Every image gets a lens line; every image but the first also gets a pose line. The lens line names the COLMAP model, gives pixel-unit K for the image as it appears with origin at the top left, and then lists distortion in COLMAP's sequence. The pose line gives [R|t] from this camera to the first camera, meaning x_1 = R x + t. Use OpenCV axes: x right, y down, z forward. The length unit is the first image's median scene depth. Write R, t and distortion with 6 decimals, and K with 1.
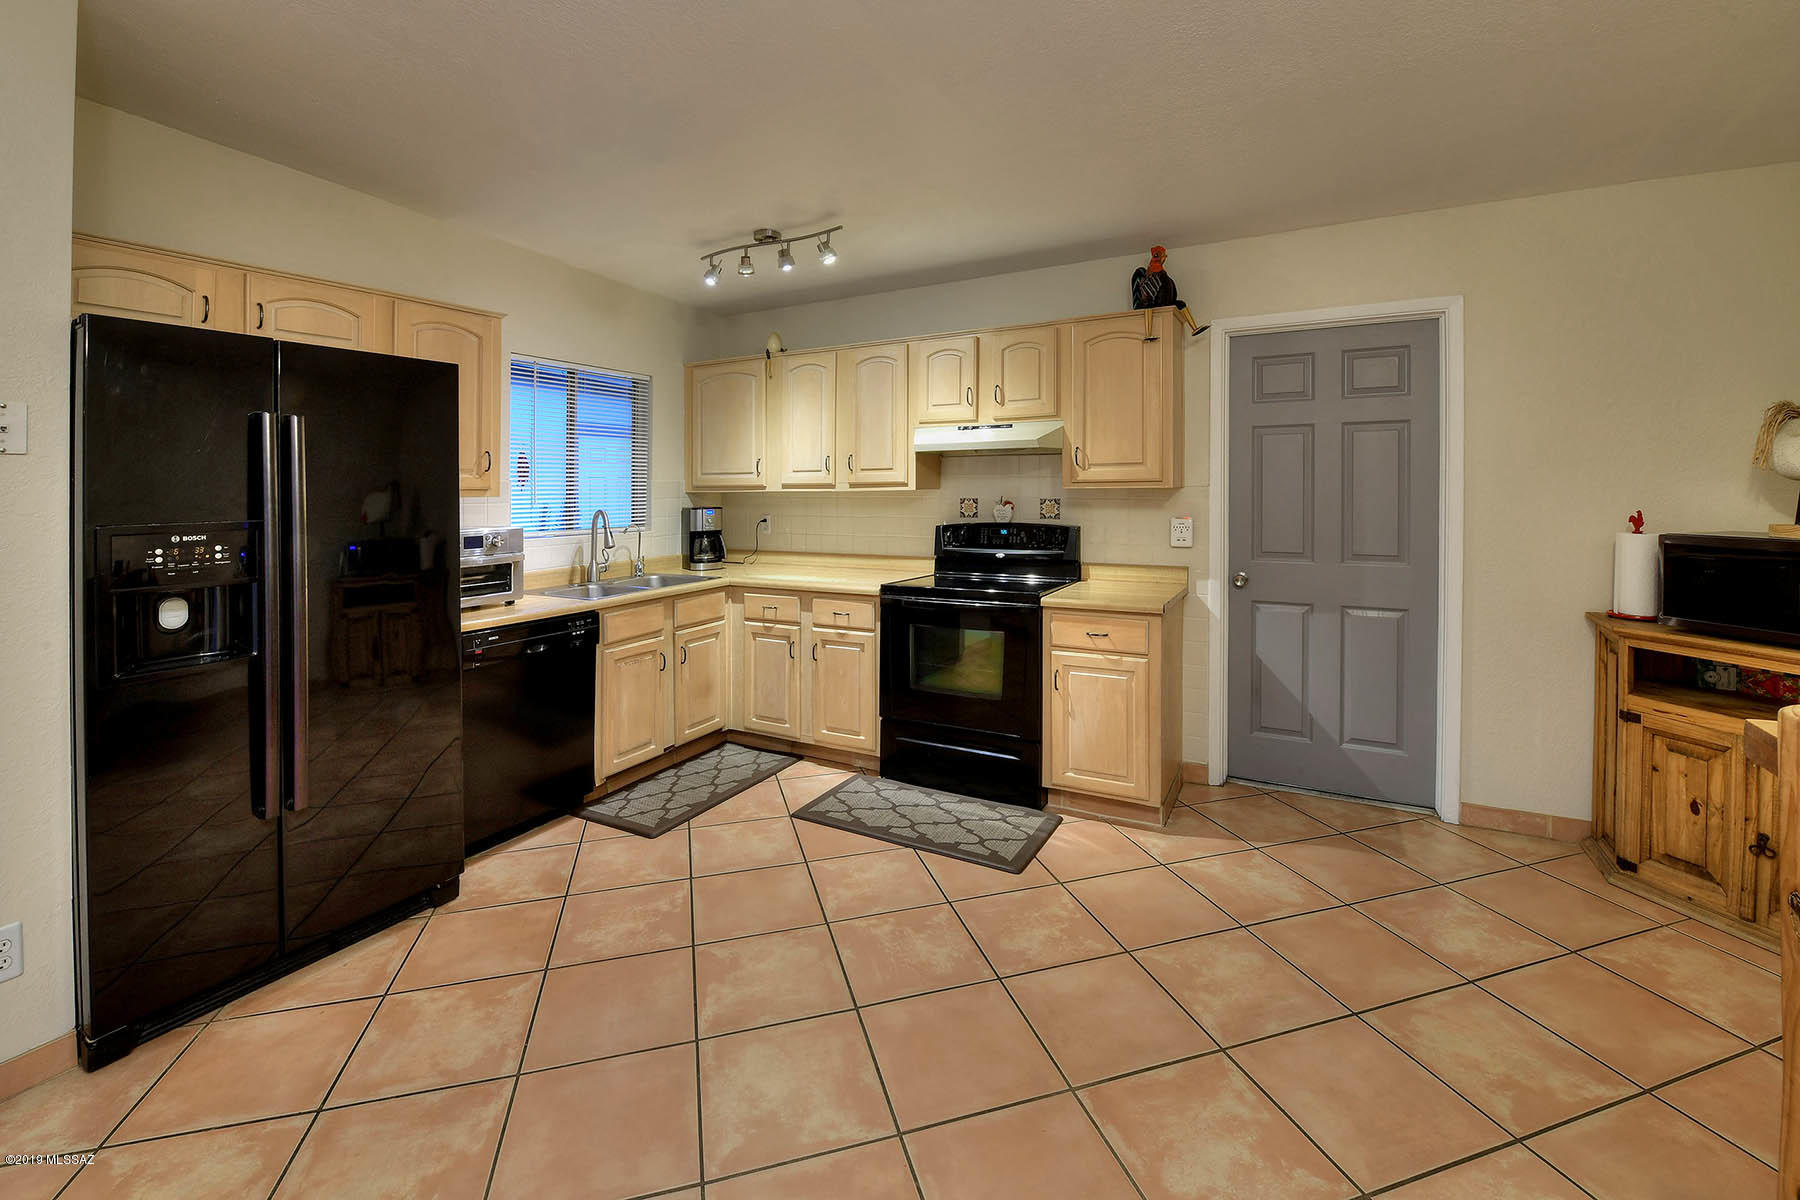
lens RADIAL K [[788.3, 0, 906.4], [0, 788.3, 491.7], [0, 0, 1]] dist [-0.018071, -0.000339]
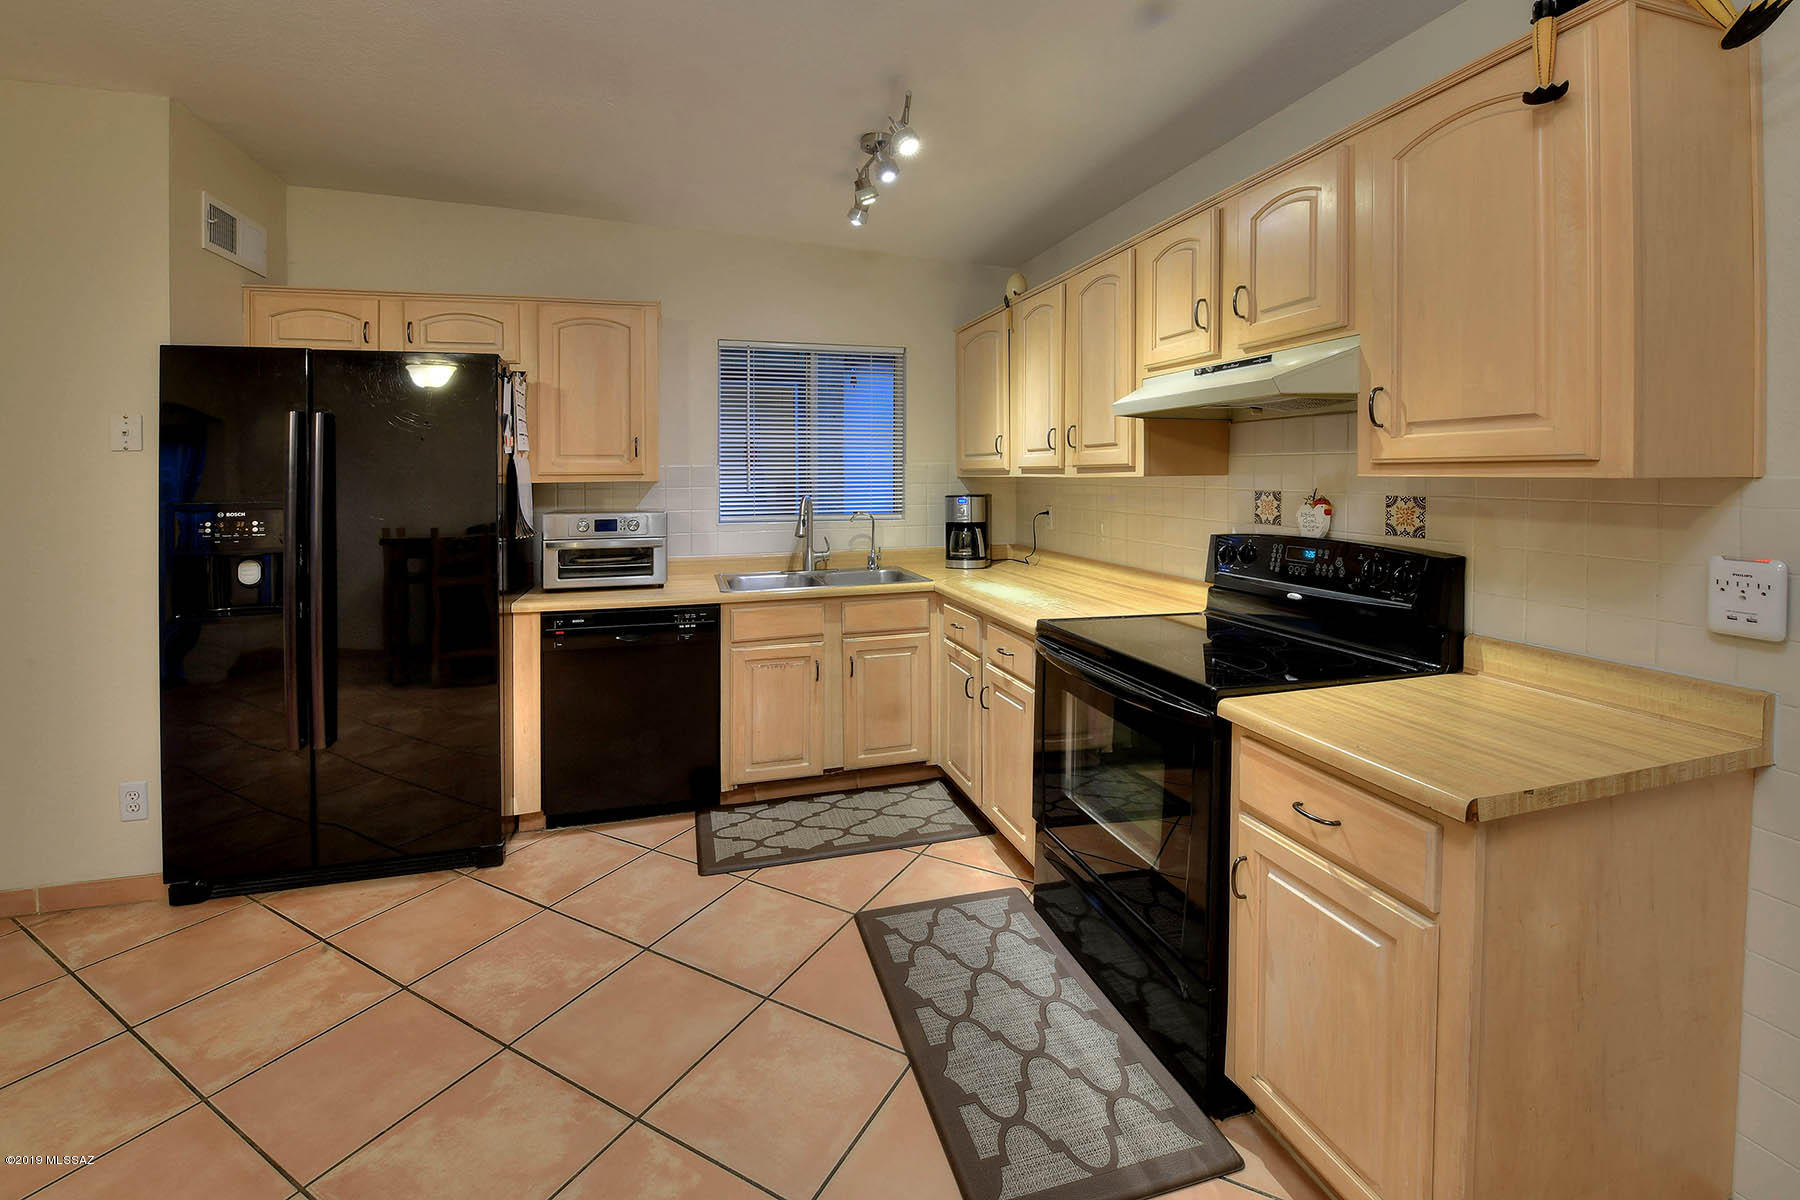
lens RADIAL K [[742.6, 0, 810.2], [0, 742.6, 483.3], [0, 0, 1]] dist [-0.016659, -0.000294]
pose [[0.679224, 0.013488, -0.733807, 0.290014], [-0.002956, 0.999873, 0.015642, -0.005924], [0.733925, -0.008456, 0.679178, 0.434842]]
